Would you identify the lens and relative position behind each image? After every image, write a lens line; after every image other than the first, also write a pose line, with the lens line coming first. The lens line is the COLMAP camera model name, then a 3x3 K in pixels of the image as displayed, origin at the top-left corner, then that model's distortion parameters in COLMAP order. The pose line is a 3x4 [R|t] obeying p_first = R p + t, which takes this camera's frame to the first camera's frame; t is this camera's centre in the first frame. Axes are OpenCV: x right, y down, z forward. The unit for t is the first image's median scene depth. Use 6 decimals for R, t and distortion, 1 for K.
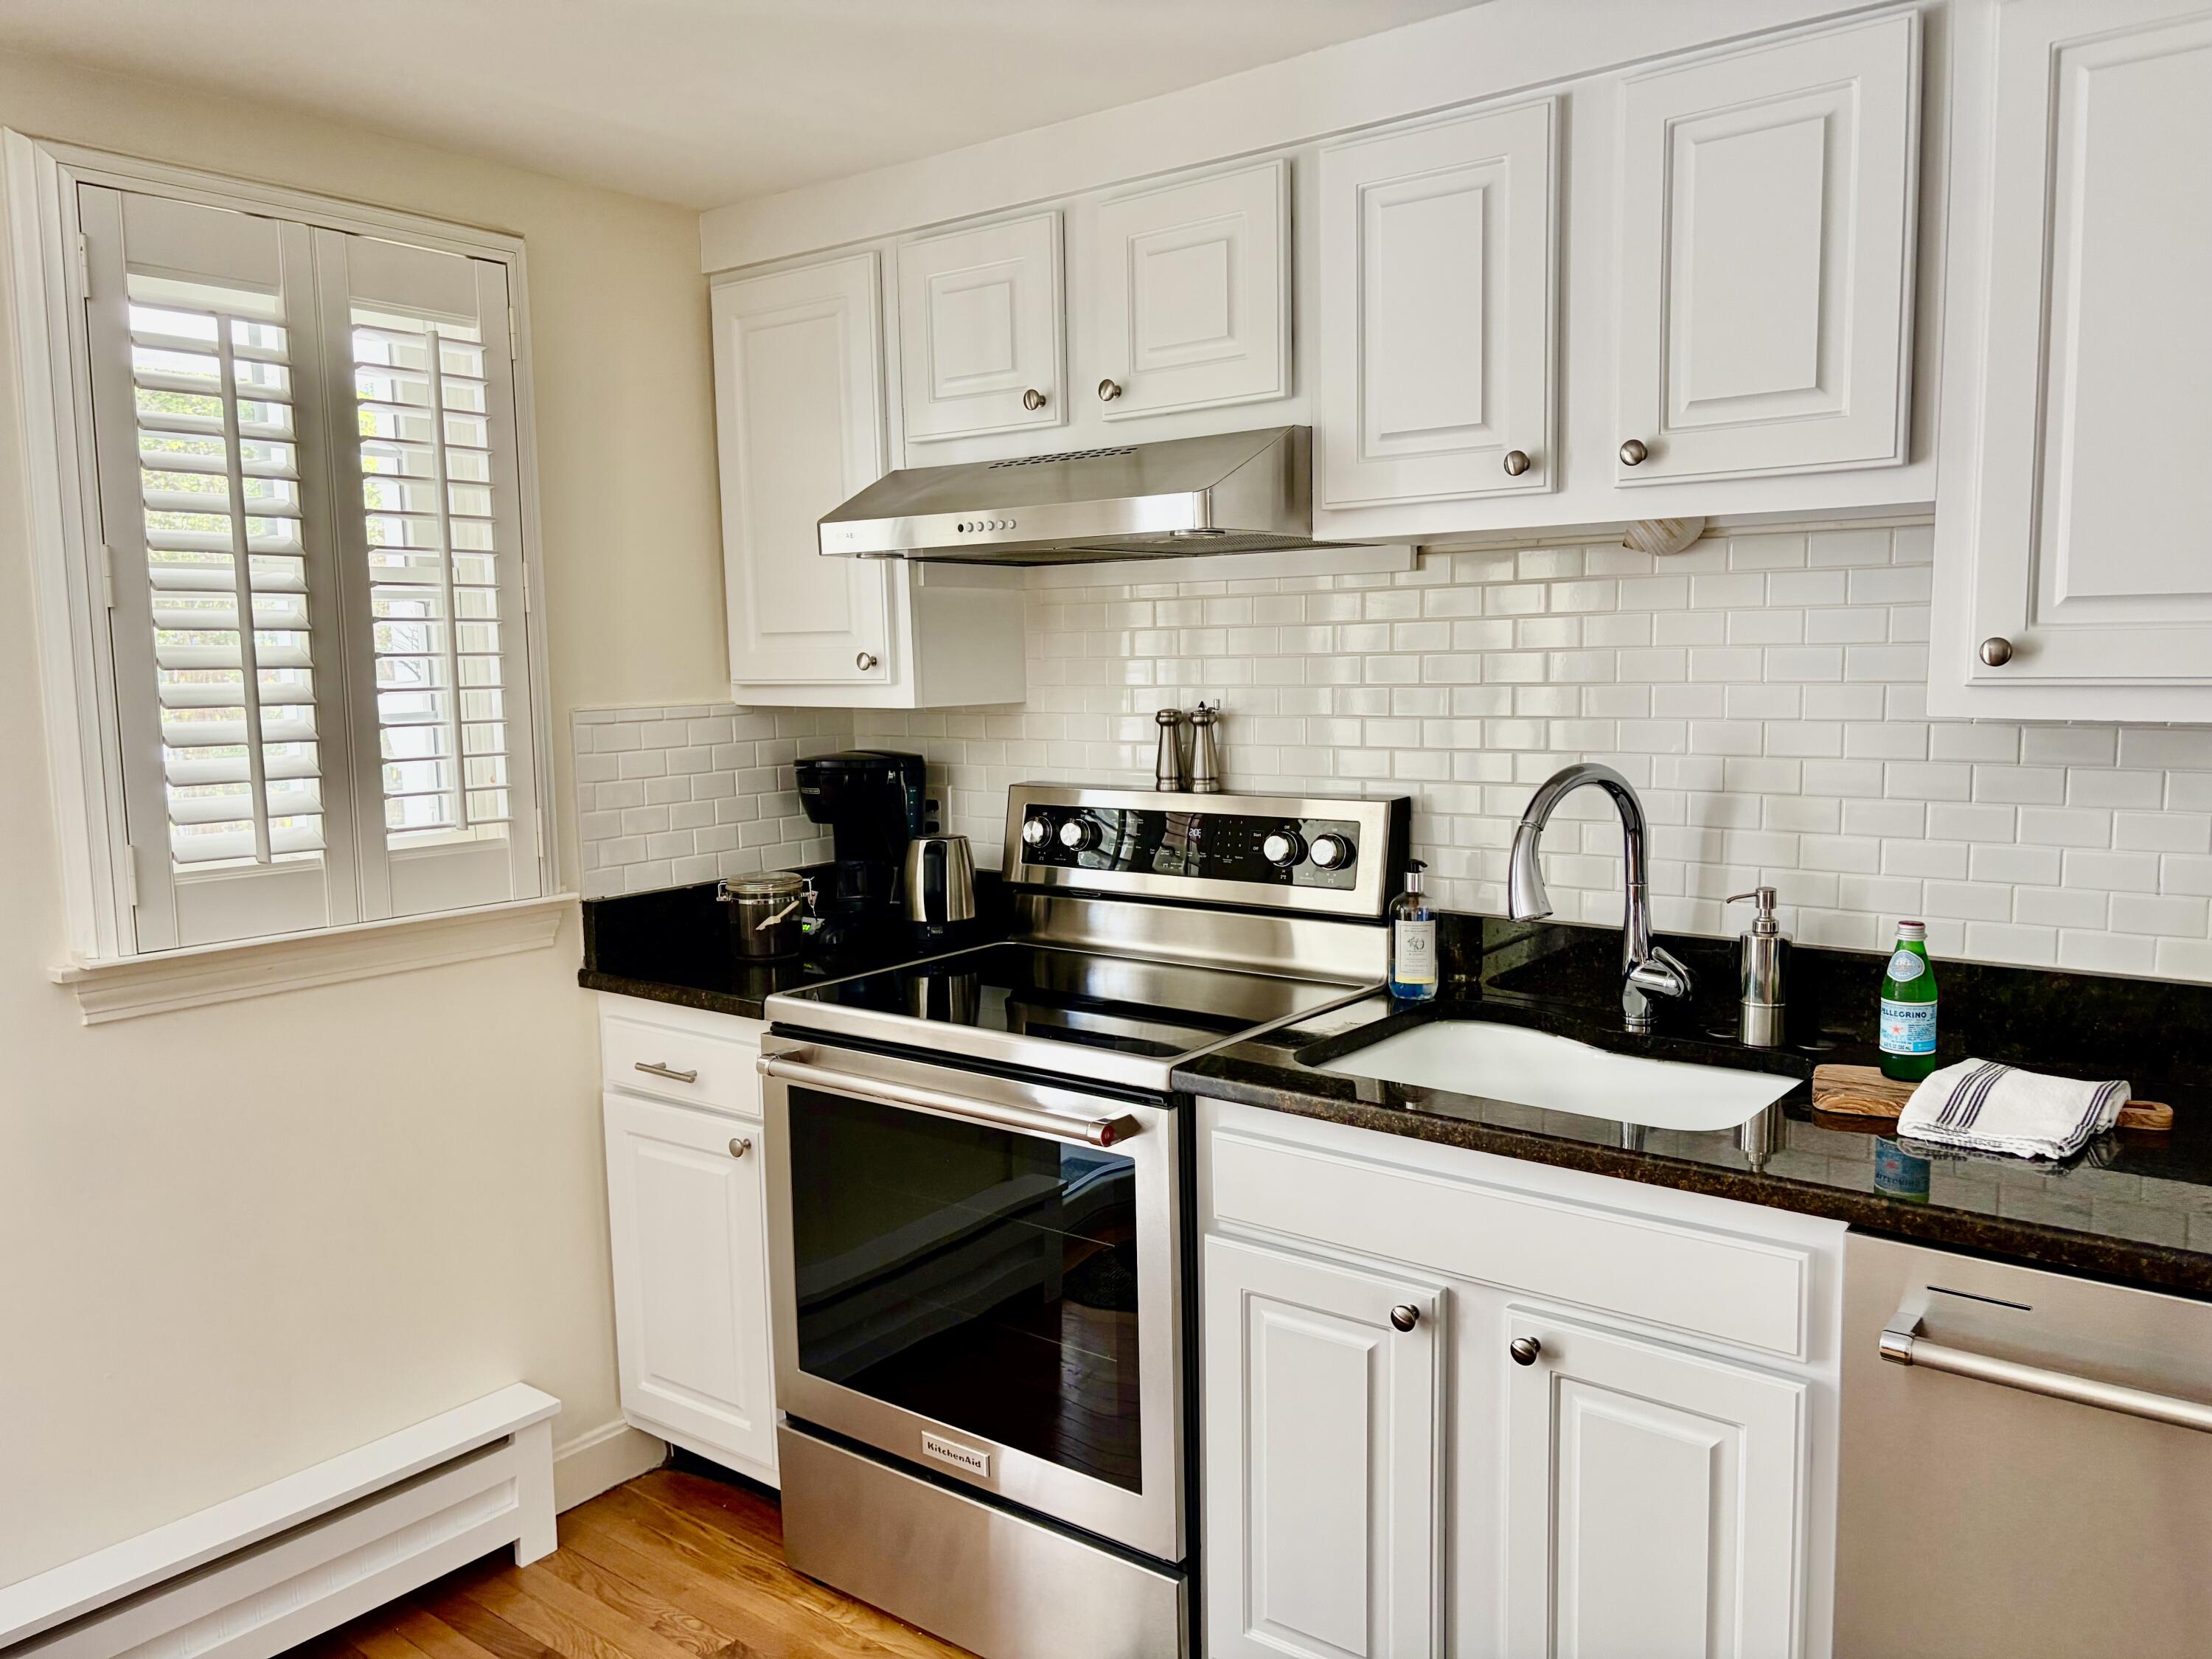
lens RADIAL K [[1668.2, 0, 1109.2], [0, 1668.2, 839.9], [0, 0, 1]] dist [0.072176, -0.086188]
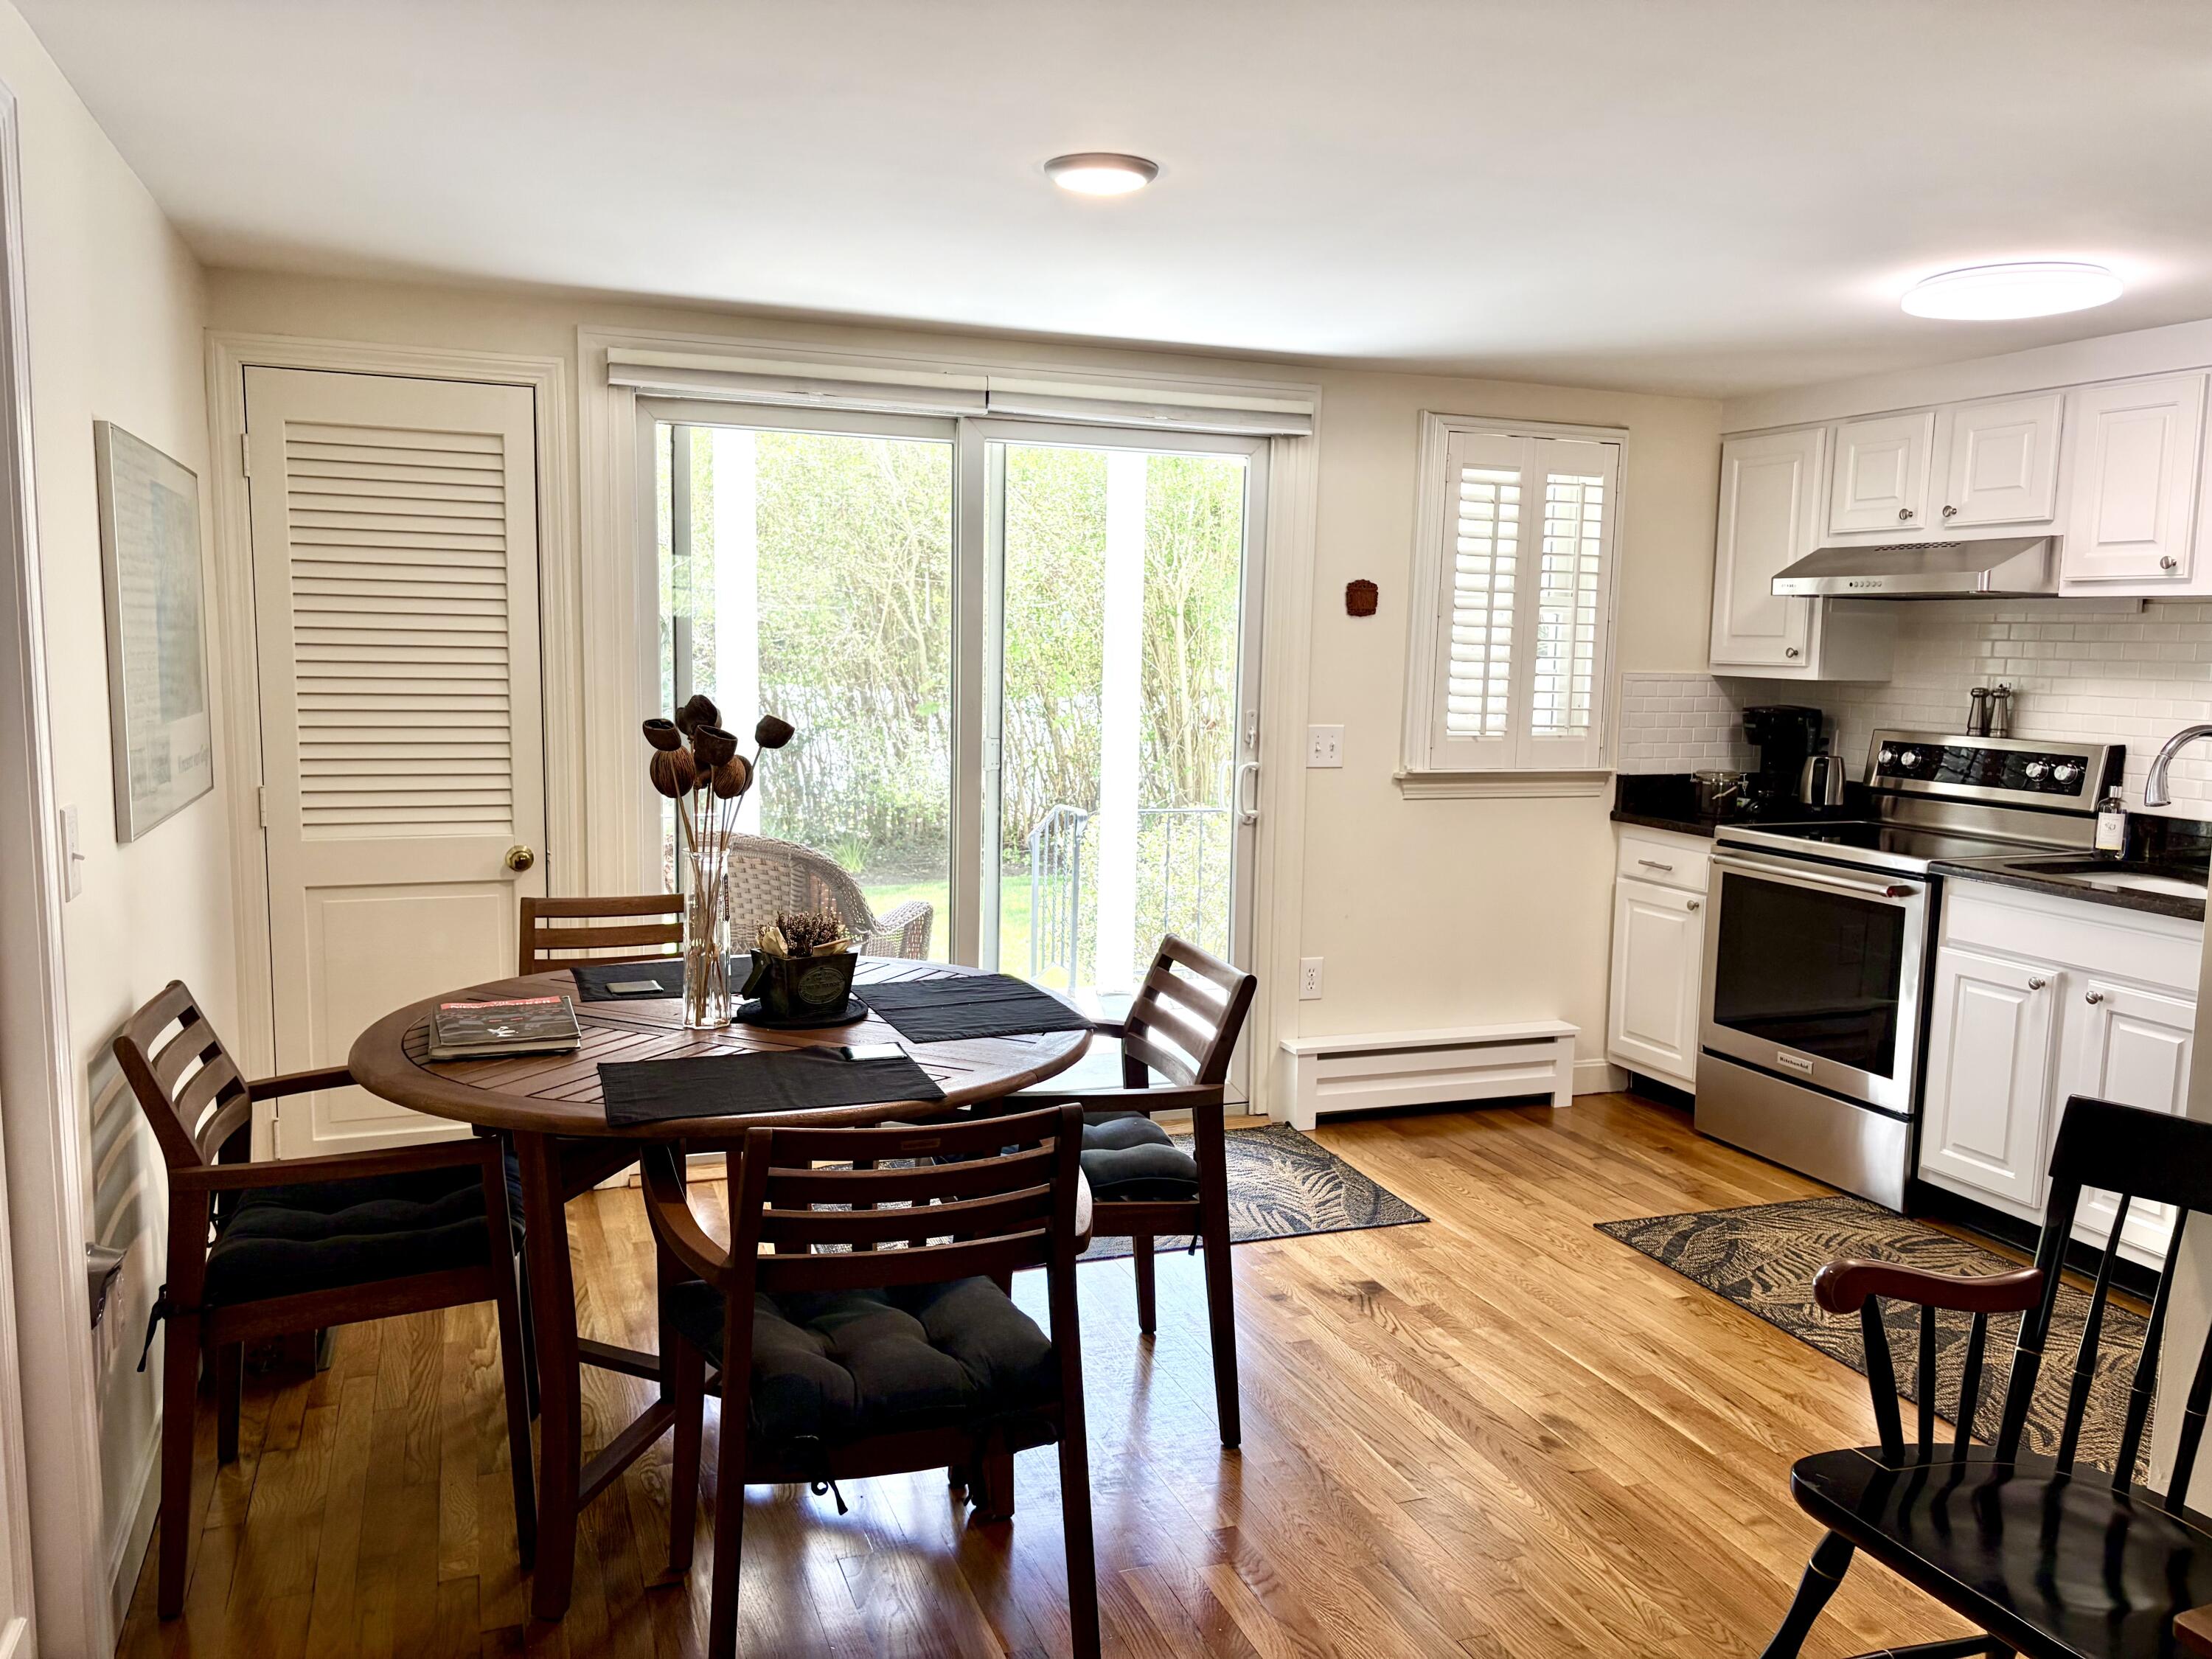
lens RADIAL K [[1680.7, 0, 1105.9], [0, 1680.7, 842.2], [0, 0, 1]] dist [0.029072, -0.011347]
pose [[0.857811, 0.098846, -0.504371, 0.164514], [-0.095379, 0.994902, 0.032763, 0.111072], [0.505039, 0.020002, 0.862865, -0.973016]]
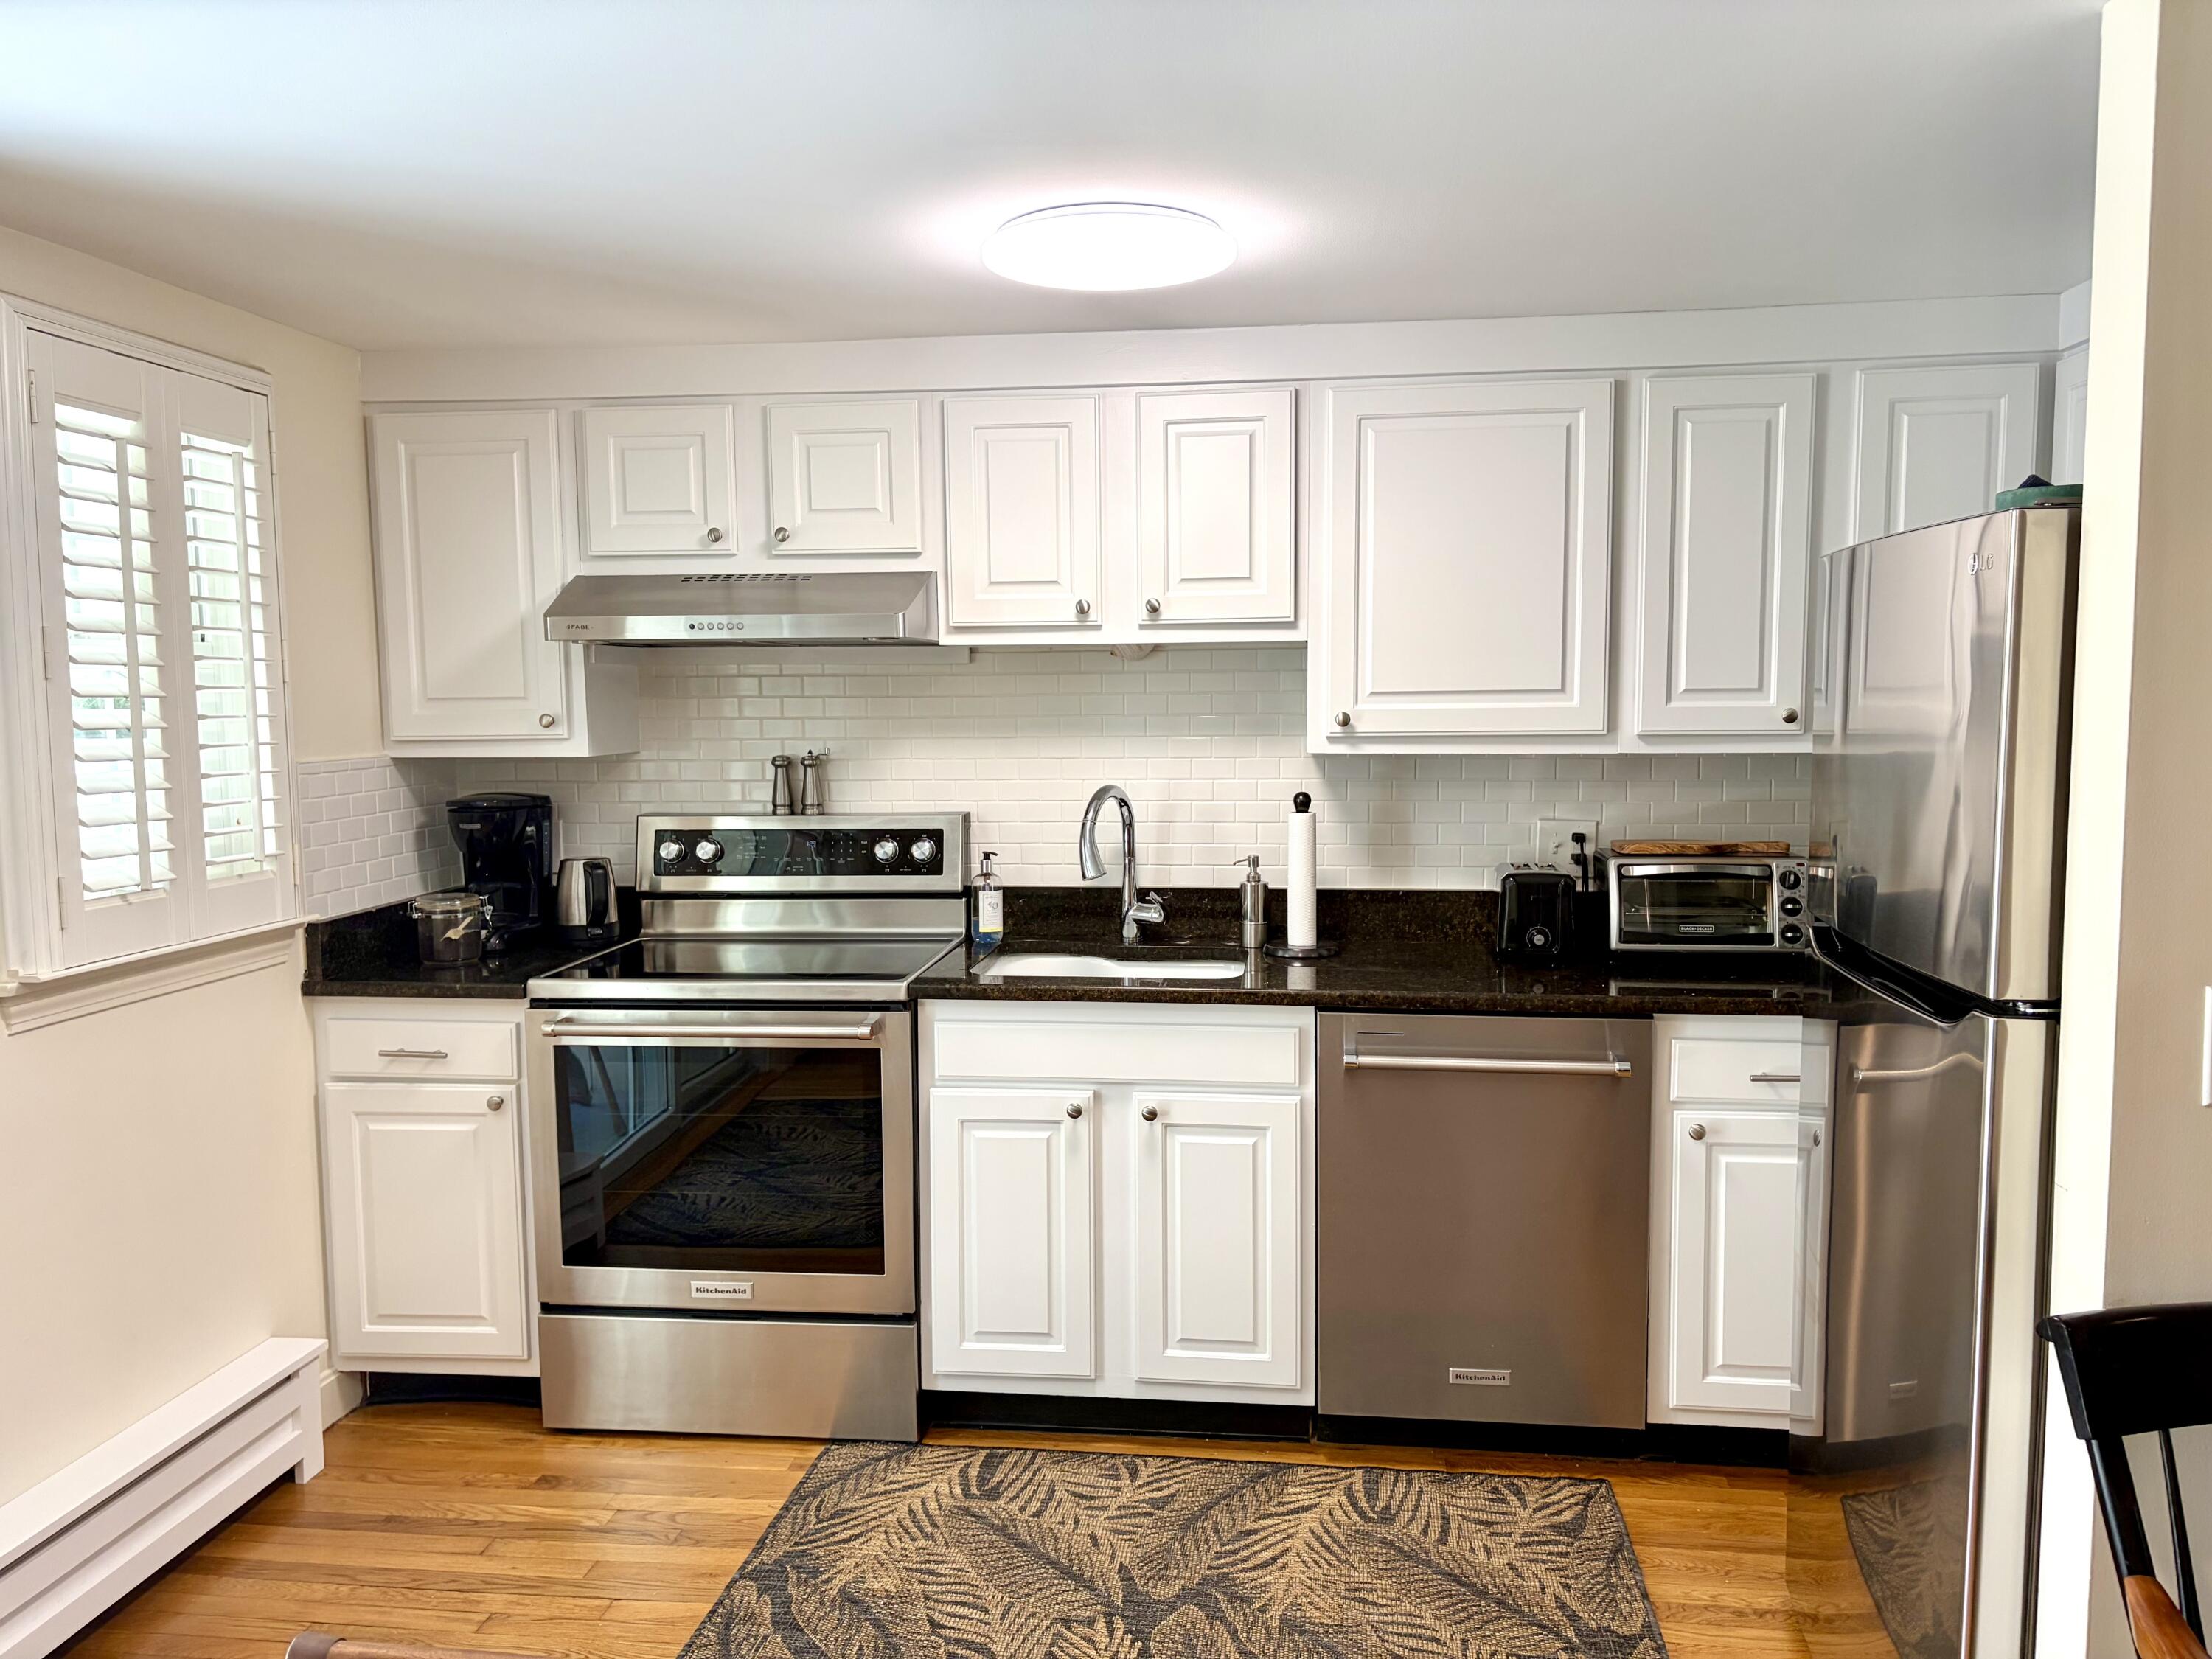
lens RADIAL K [[1668.2, 0, 1109.2], [0, 1668.2, 839.9], [0, 0, 1]] dist [0.072176, -0.086188]
pose [[0.852641, -0.038154, 0.521103, -0.475864], [0.054945, 0.998348, -0.016804, 0.030606], [-0.519601, 0.042960, 0.853329, -0.332227]]
